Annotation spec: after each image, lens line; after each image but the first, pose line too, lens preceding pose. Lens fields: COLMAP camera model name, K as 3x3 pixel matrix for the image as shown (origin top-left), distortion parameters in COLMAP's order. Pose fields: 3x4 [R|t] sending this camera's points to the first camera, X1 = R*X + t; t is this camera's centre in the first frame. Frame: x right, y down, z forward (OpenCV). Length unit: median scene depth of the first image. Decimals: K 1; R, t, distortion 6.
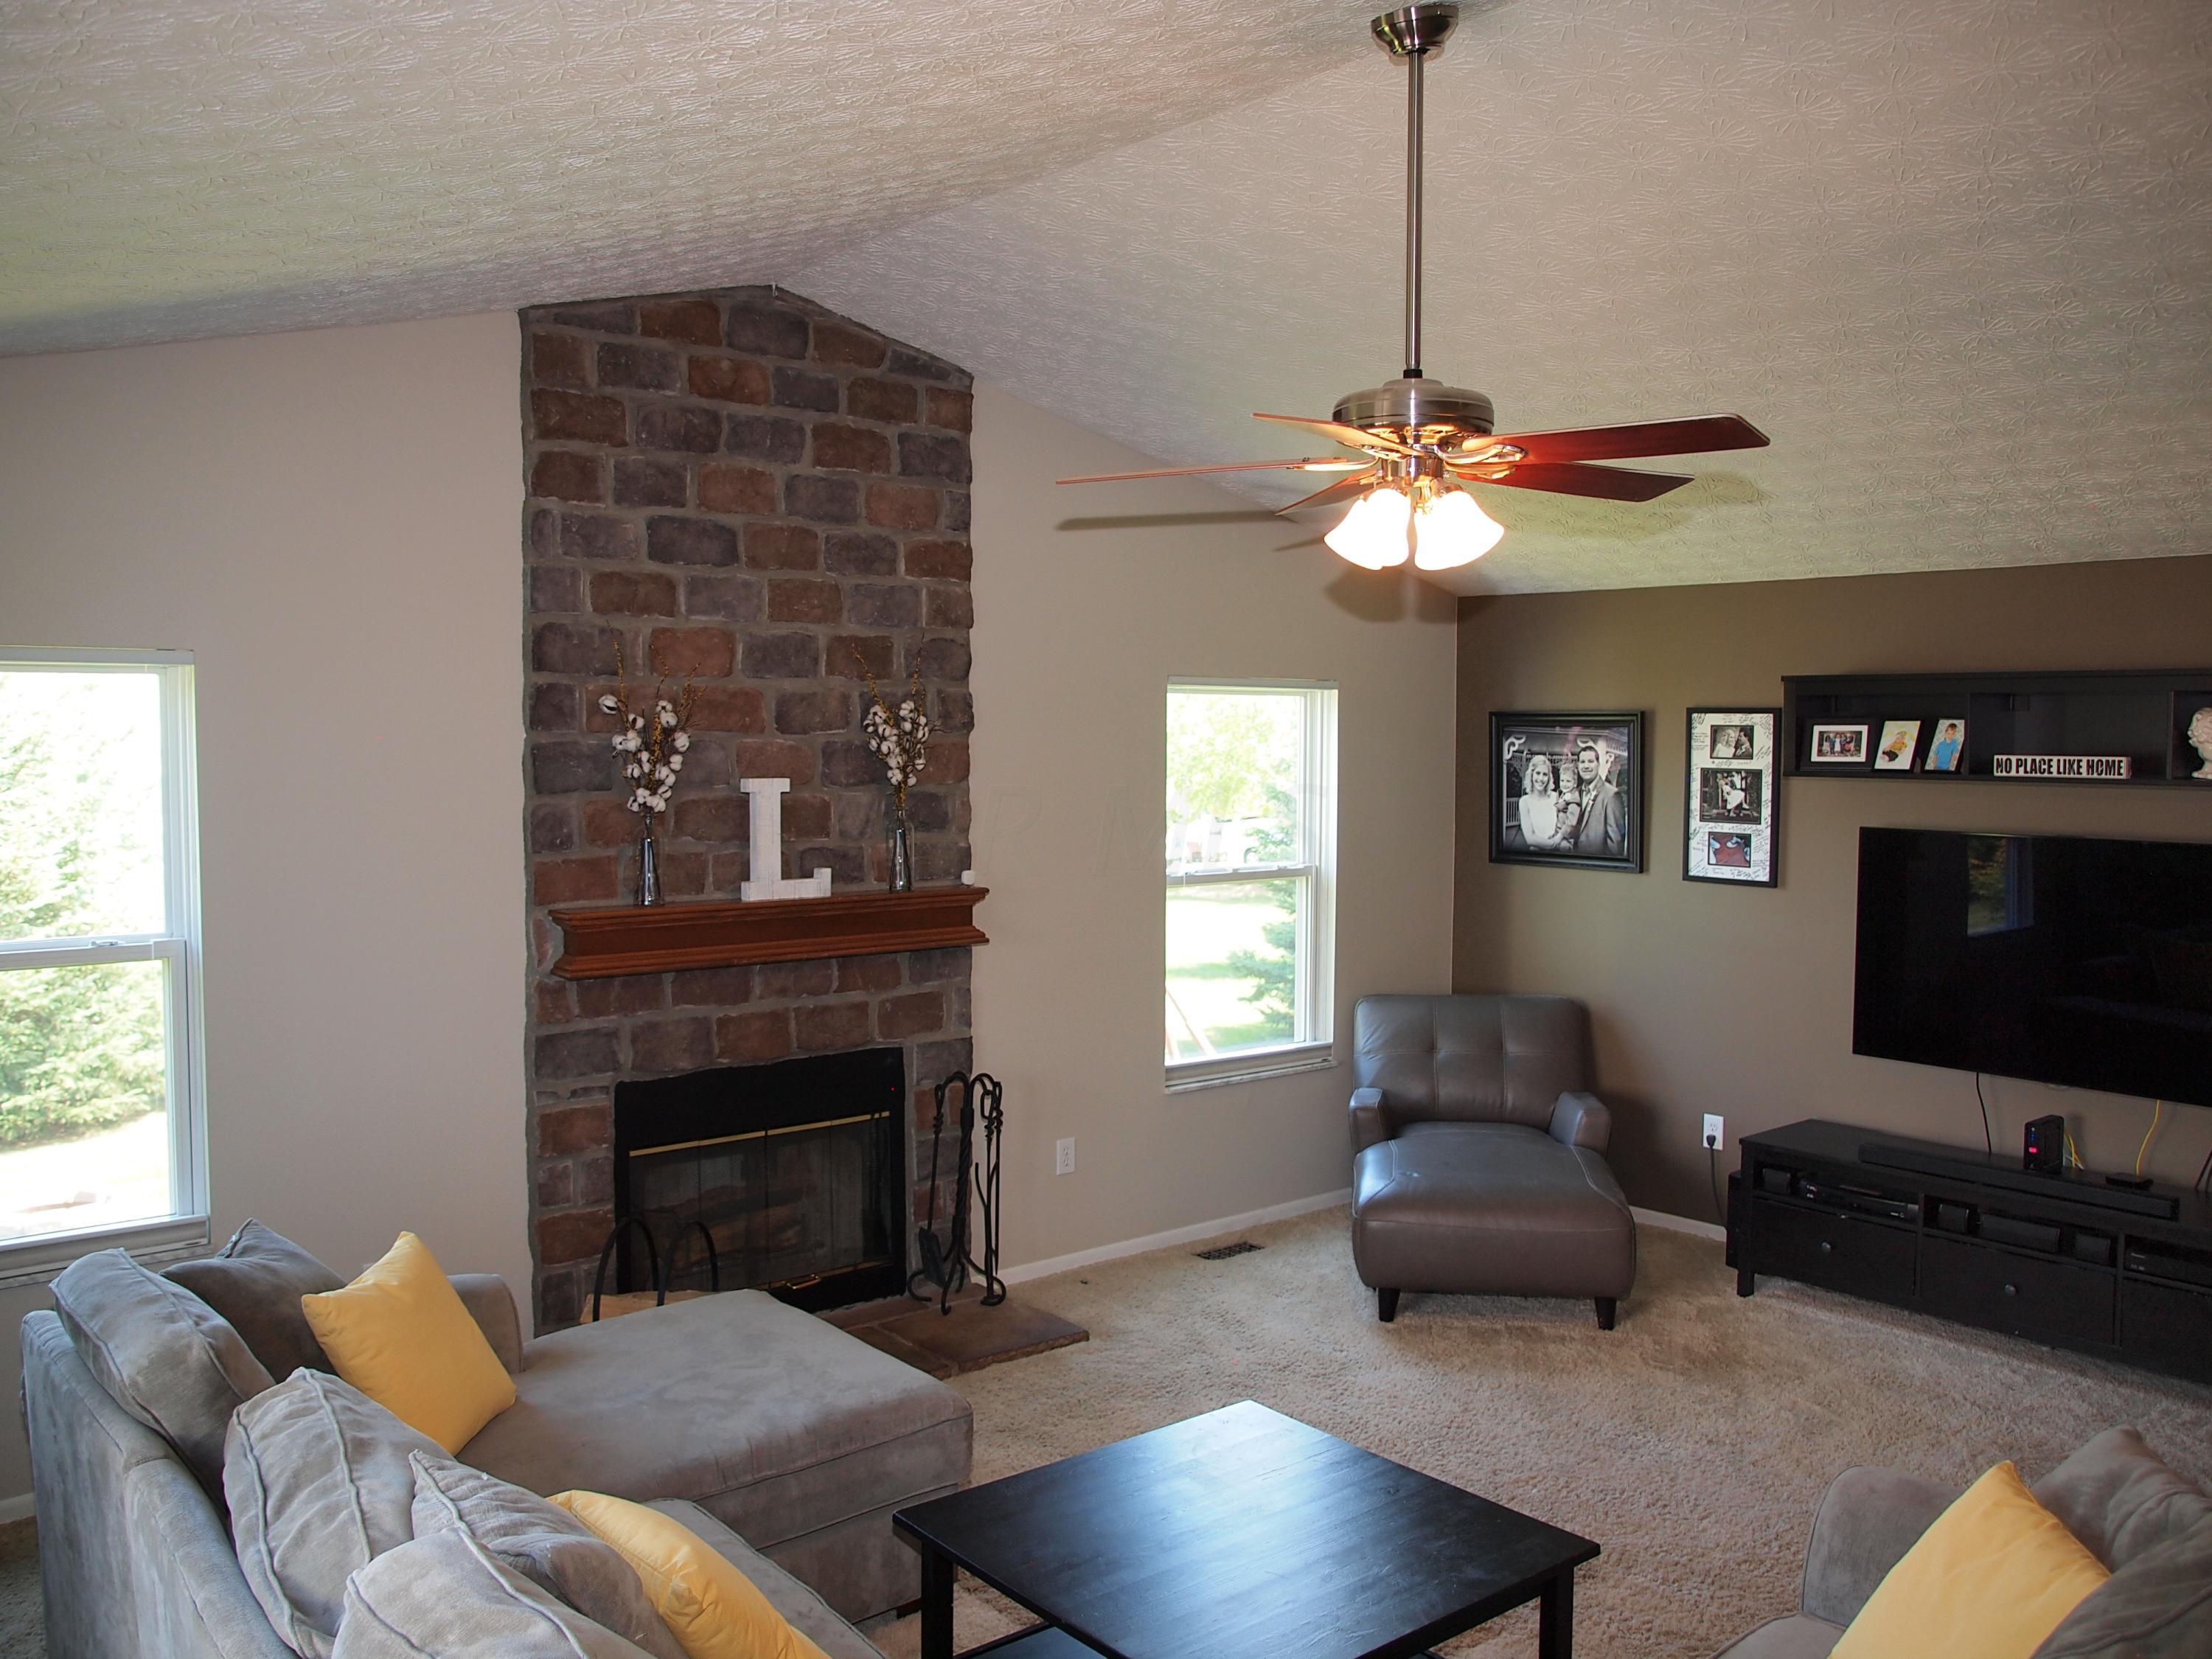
lens RADIAL K [[1829.1, 0, 1101.0], [0, 1829.1, 841.3], [0, 0, 1]] dist [-0.018981, 0.005850]
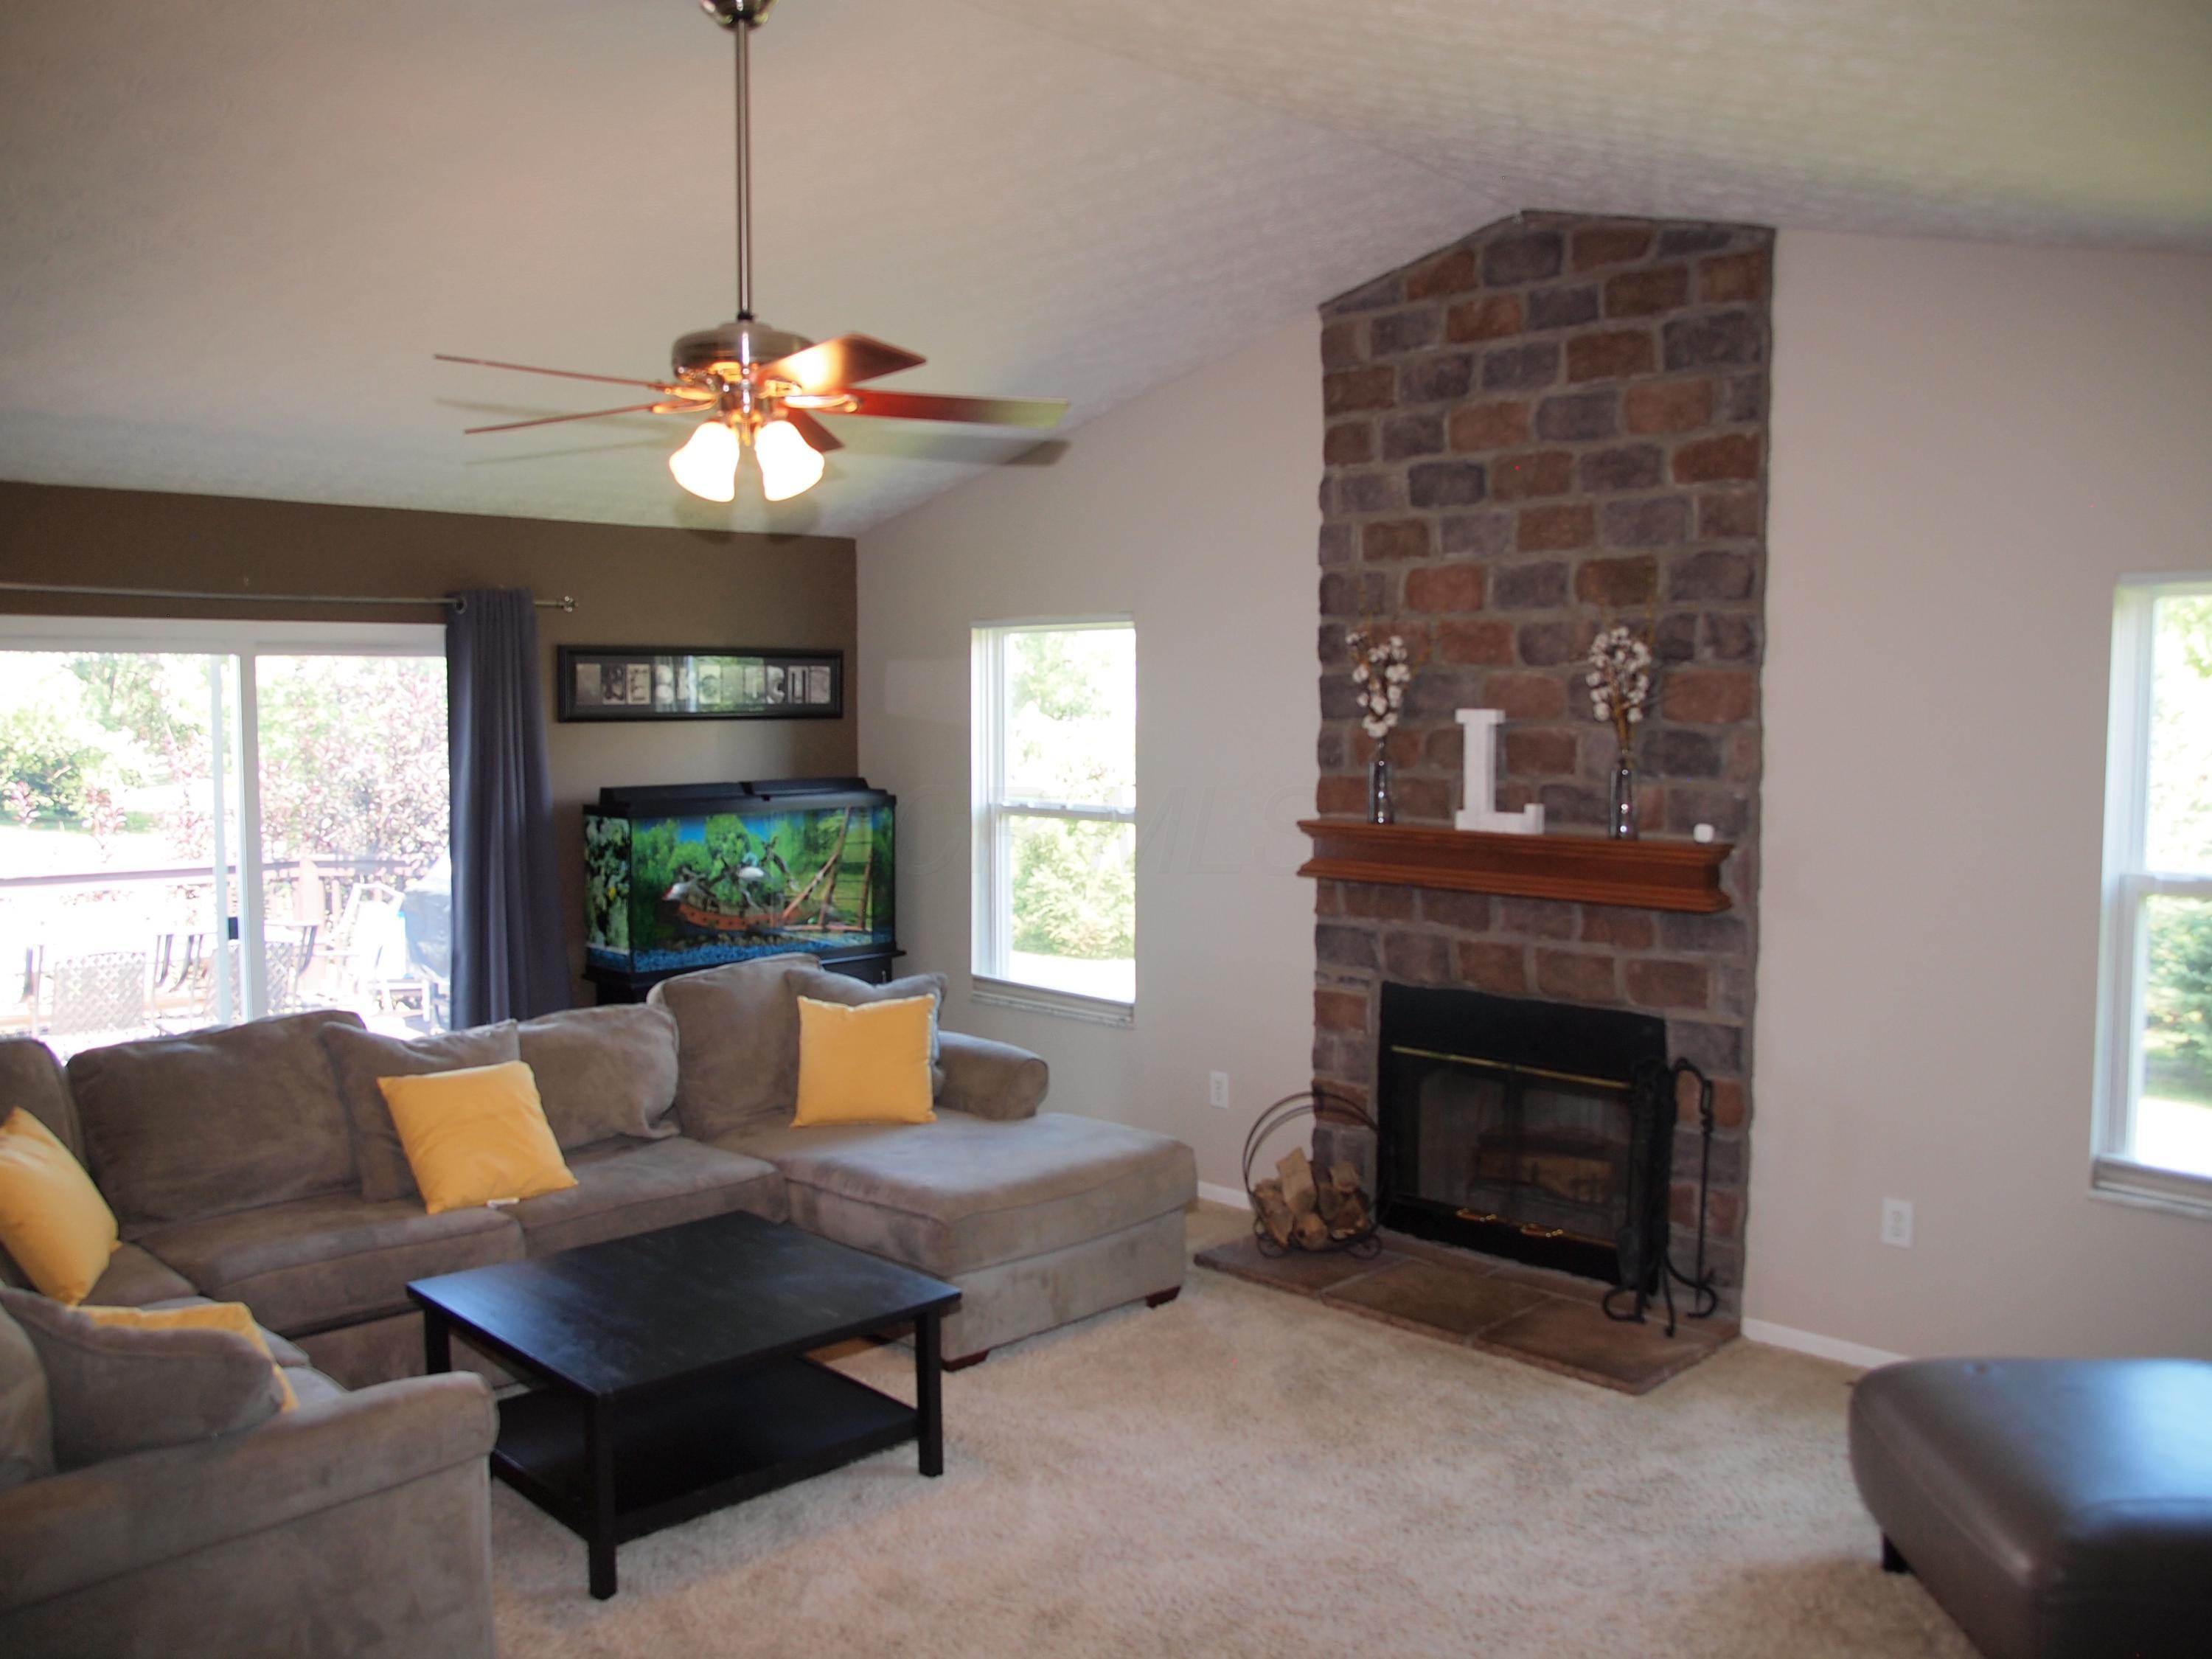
lens RADIAL K [[1829.1, 0, 1115.3], [0, 1829.1, 818.0], [0, 0, 1]] dist [-0.018981, 0.005850]
pose [[0.112328, 0.067827, -0.991354, 0.784363], [-0.058719, 0.996377, 0.061517, -0.024741], [0.991935, 0.051302, 0.115903, 0.674319]]
